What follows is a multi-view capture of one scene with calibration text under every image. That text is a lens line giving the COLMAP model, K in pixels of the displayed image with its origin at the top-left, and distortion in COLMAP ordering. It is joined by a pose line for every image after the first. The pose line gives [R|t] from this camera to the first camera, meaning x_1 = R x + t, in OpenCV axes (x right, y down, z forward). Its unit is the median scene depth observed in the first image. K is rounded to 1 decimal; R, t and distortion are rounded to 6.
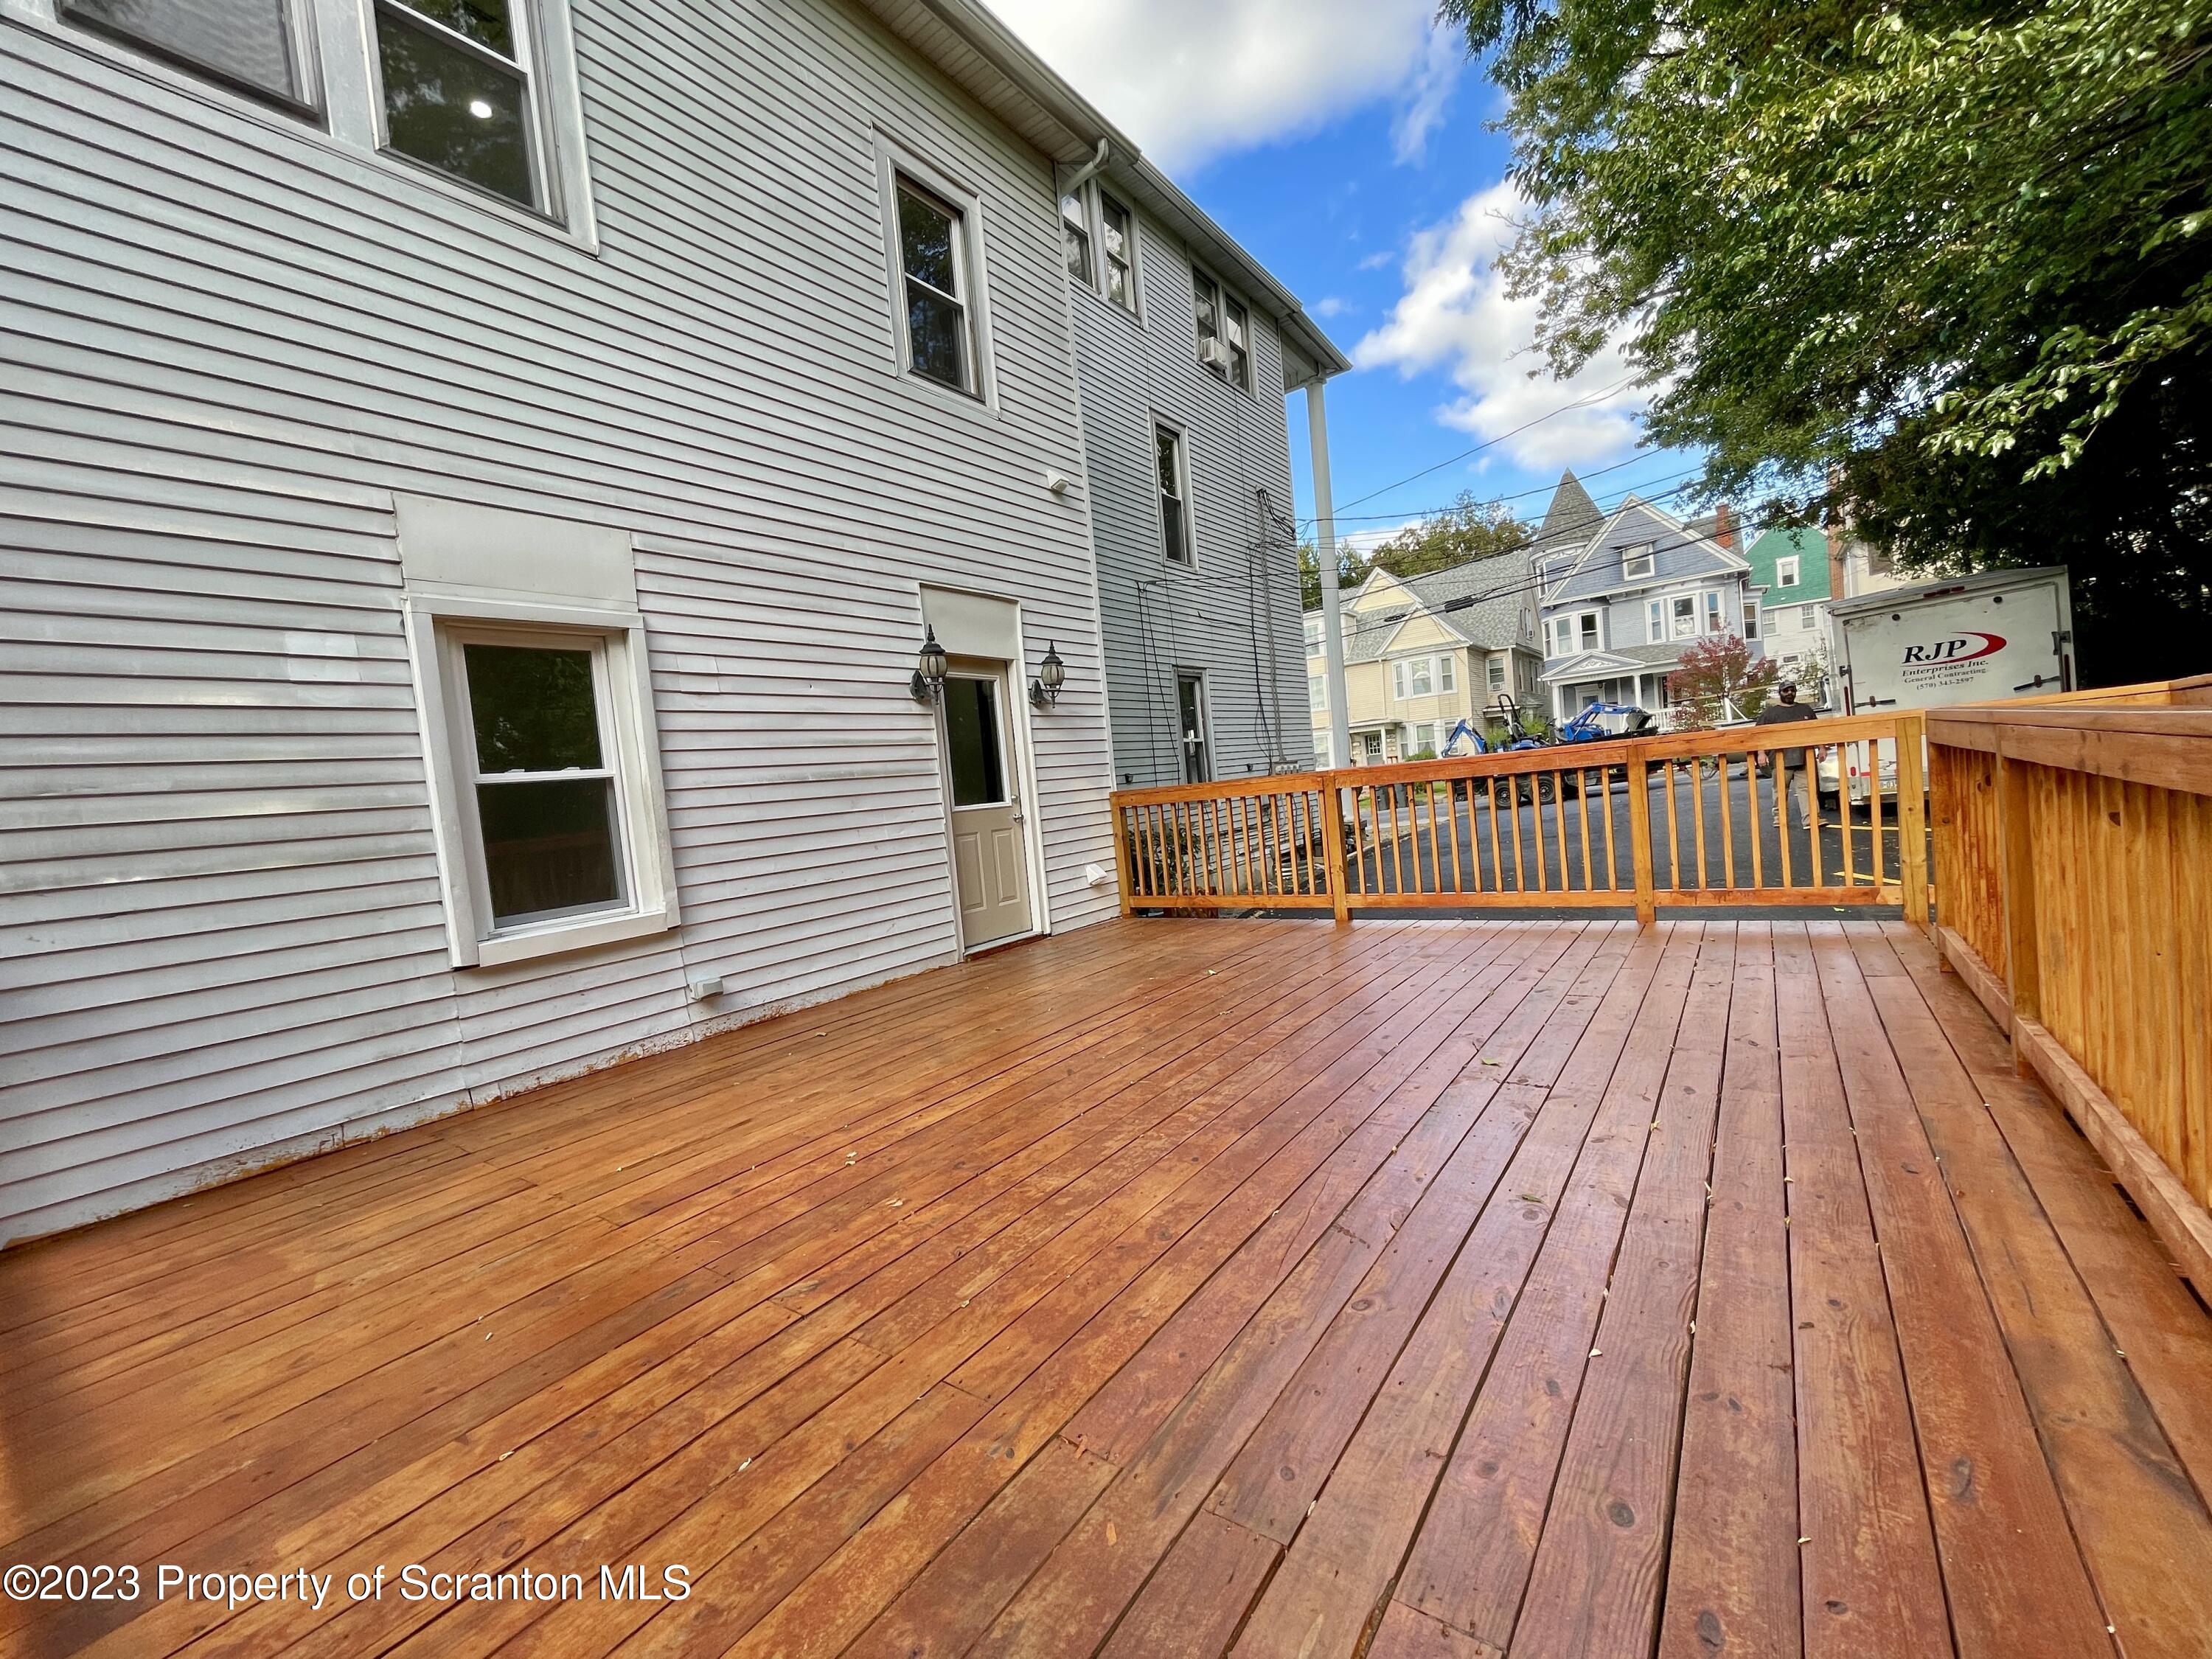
lens RADIAL K [[900.7, 0, 1103.3], [0, 900.7, 829.9], [0, 0, 1]] dist [0.001303, -0.000307]
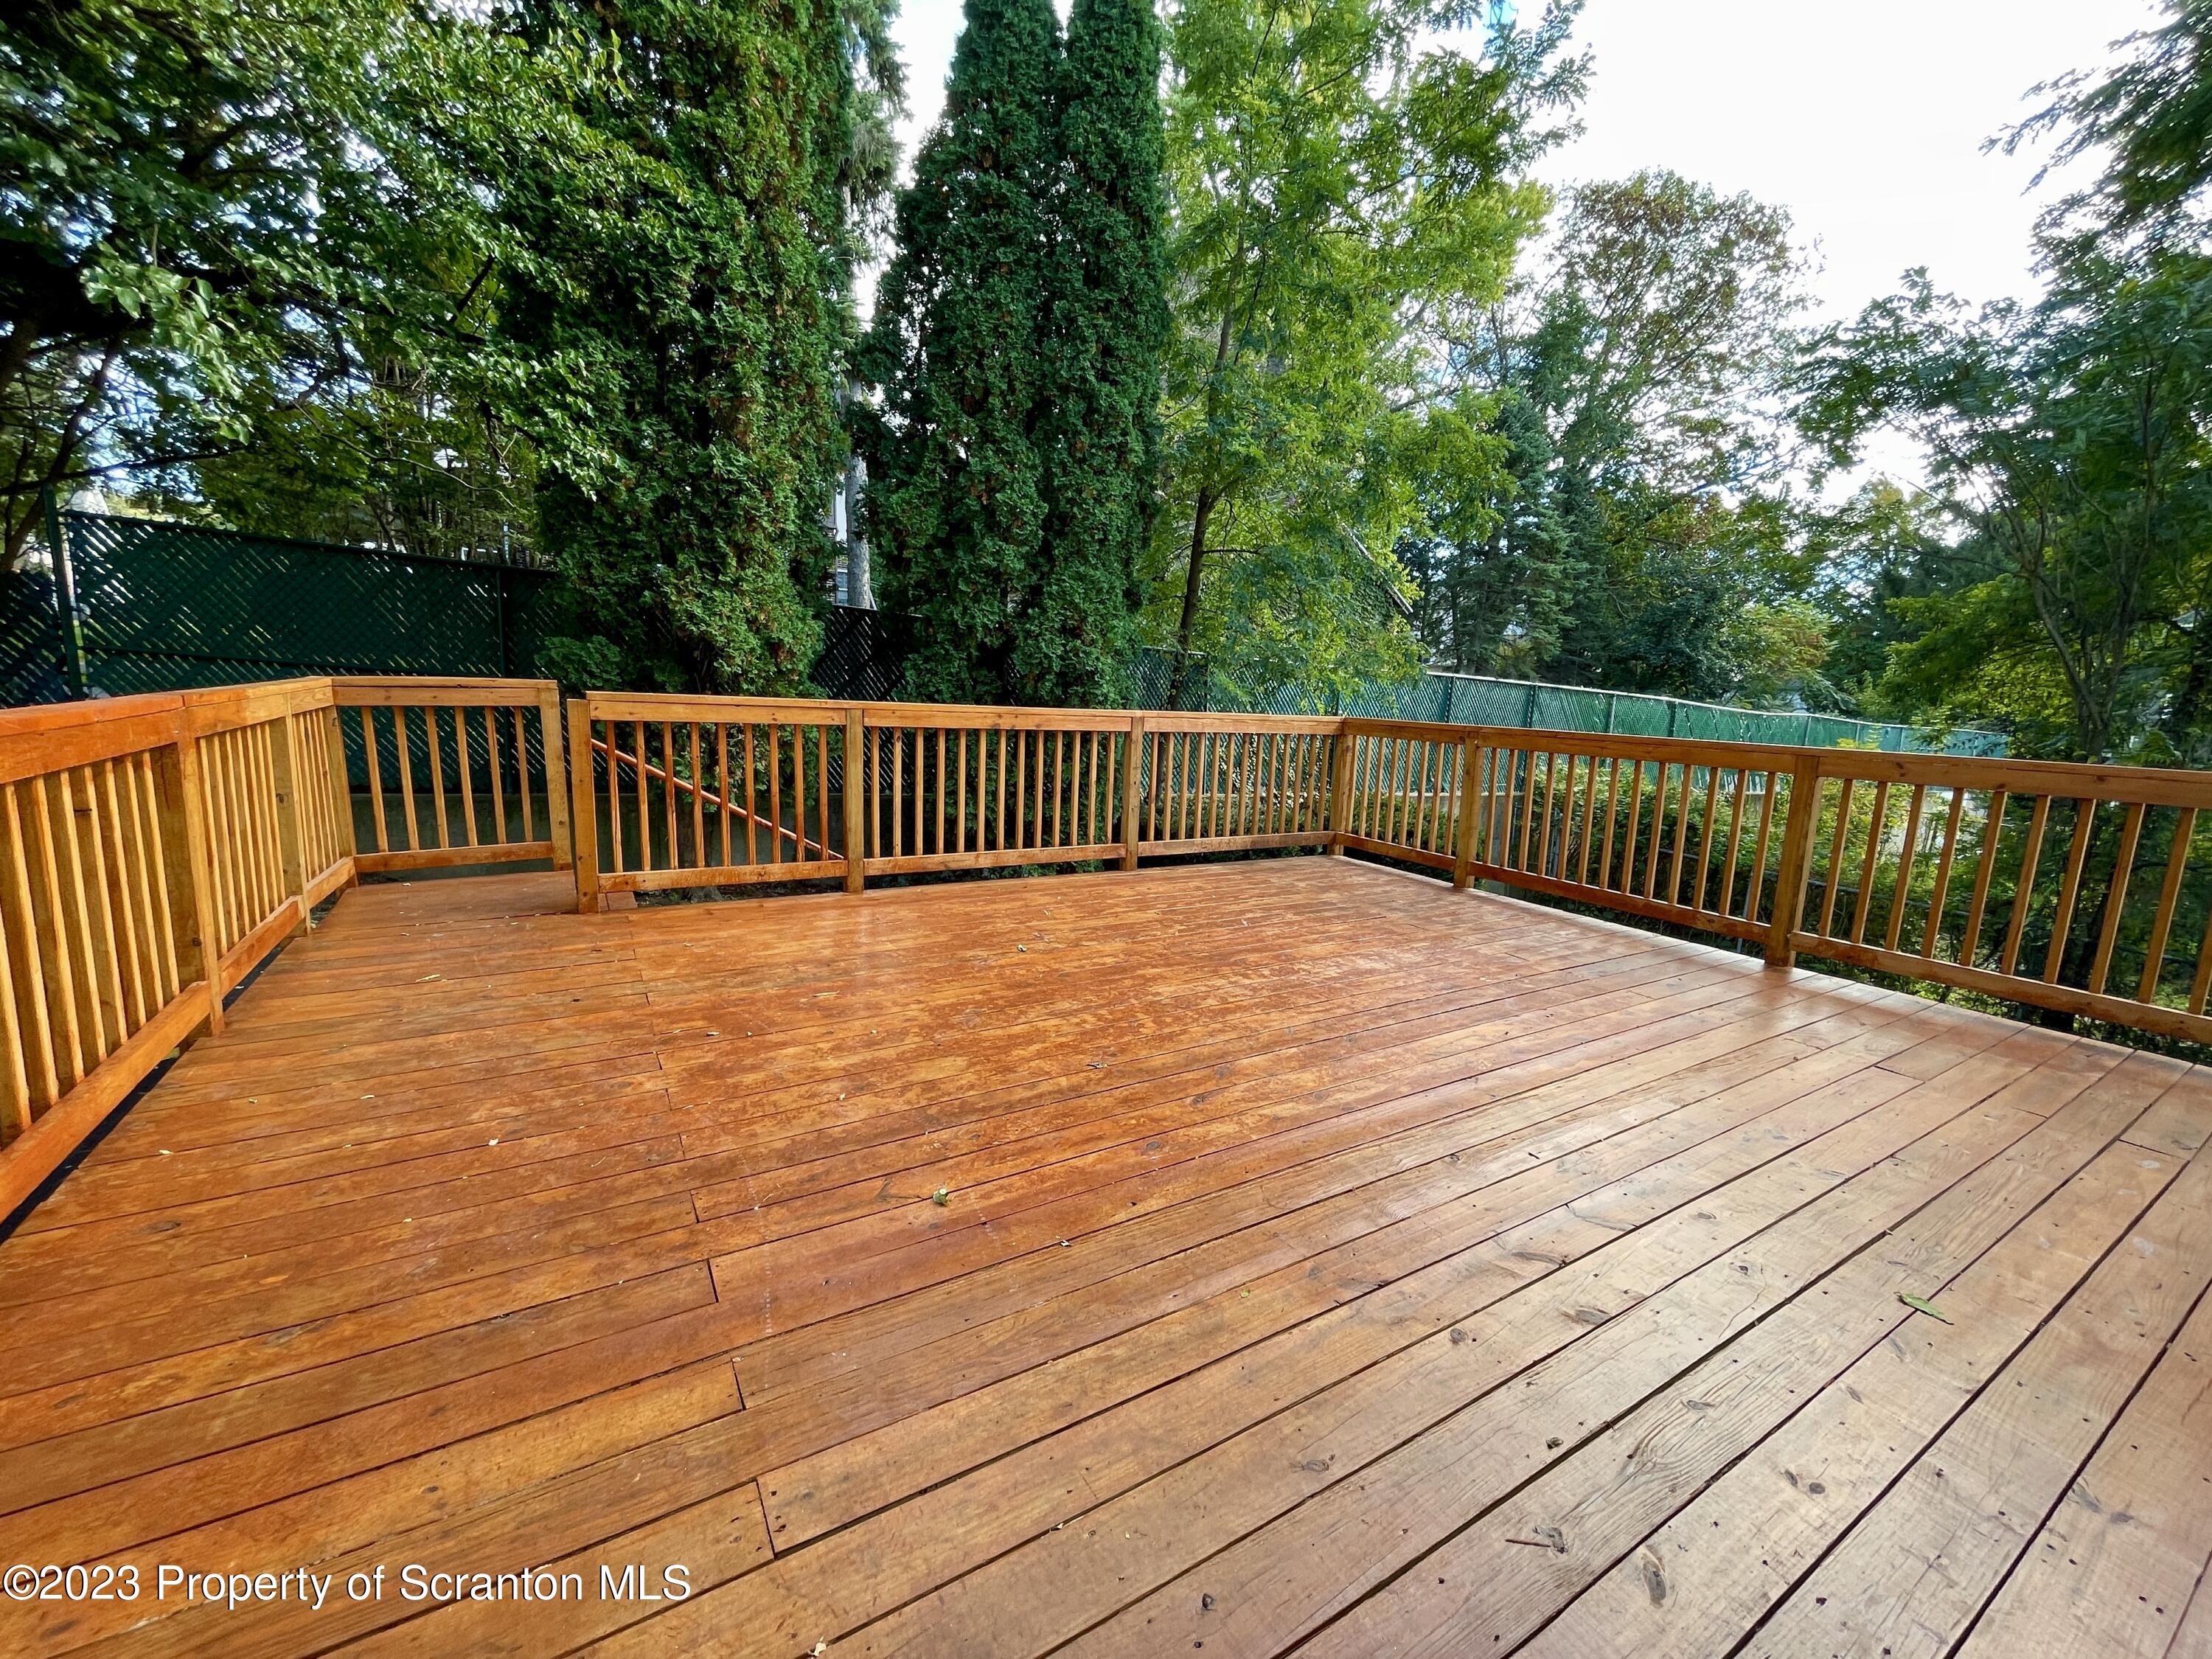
lens RADIAL K [[898.0, 0, 1093.1], [0, 898.0, 834.1], [0, 0, 1]] dist [0.000985, -0.009443]
pose [[-0.918721, -0.001311, 0.394905, -0.171193], [0.070350, 0.983456, 0.166929, -0.111554], [-0.388591, 0.181143, -0.903429, 2.046062]]
